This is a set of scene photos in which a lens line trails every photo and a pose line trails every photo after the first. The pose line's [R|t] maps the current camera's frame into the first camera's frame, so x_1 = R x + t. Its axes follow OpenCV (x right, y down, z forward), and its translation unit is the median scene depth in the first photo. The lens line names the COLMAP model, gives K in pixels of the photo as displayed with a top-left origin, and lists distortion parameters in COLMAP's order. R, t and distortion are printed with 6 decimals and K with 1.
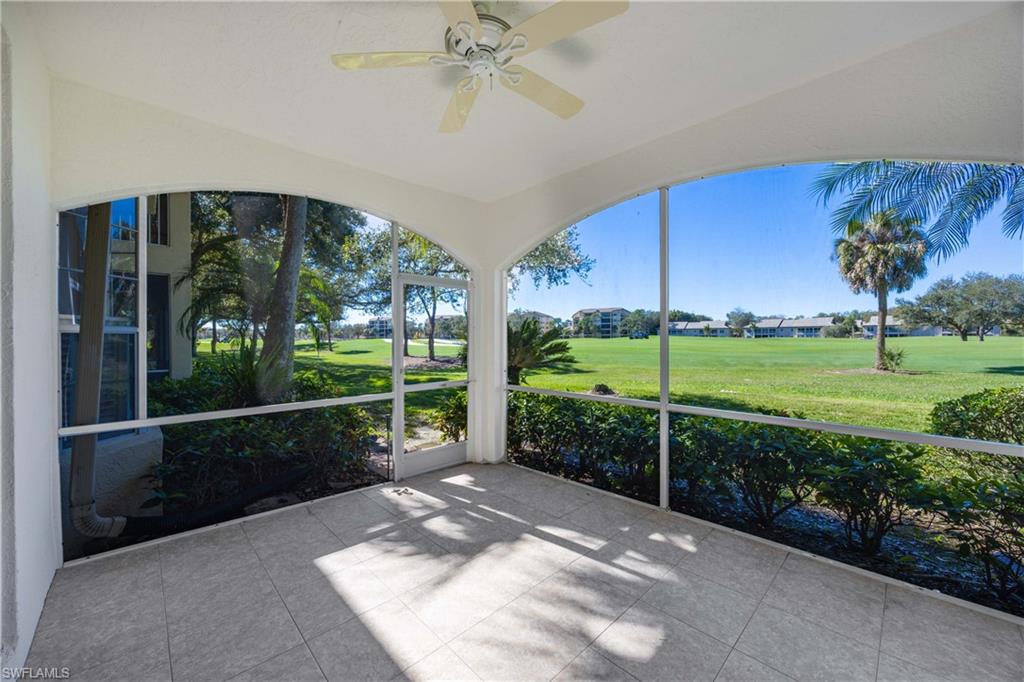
lens RADIAL K [[387.4, 0, 513.0], [0, 387.4, 339.3], [0, 0, 1]] dist [-0.004804, 0.000133]
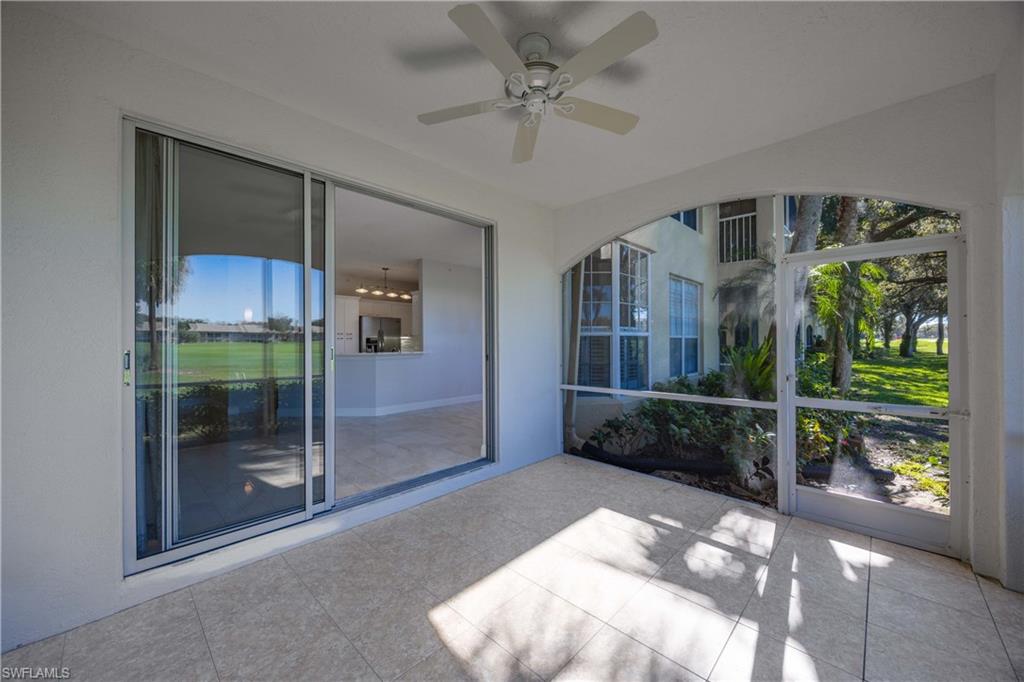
lens RADIAL K [[387.4, 0, 513.0], [0, 387.4, 339.3], [0, 0, 1]] dist [-0.004804, 0.000133]
pose [[0.046270, 0.004341, -0.998920, 0.633808], [0.000864, 0.999990, 0.004385, -0.013669], [0.998929, -0.001066, 0.046266, 0.488765]]
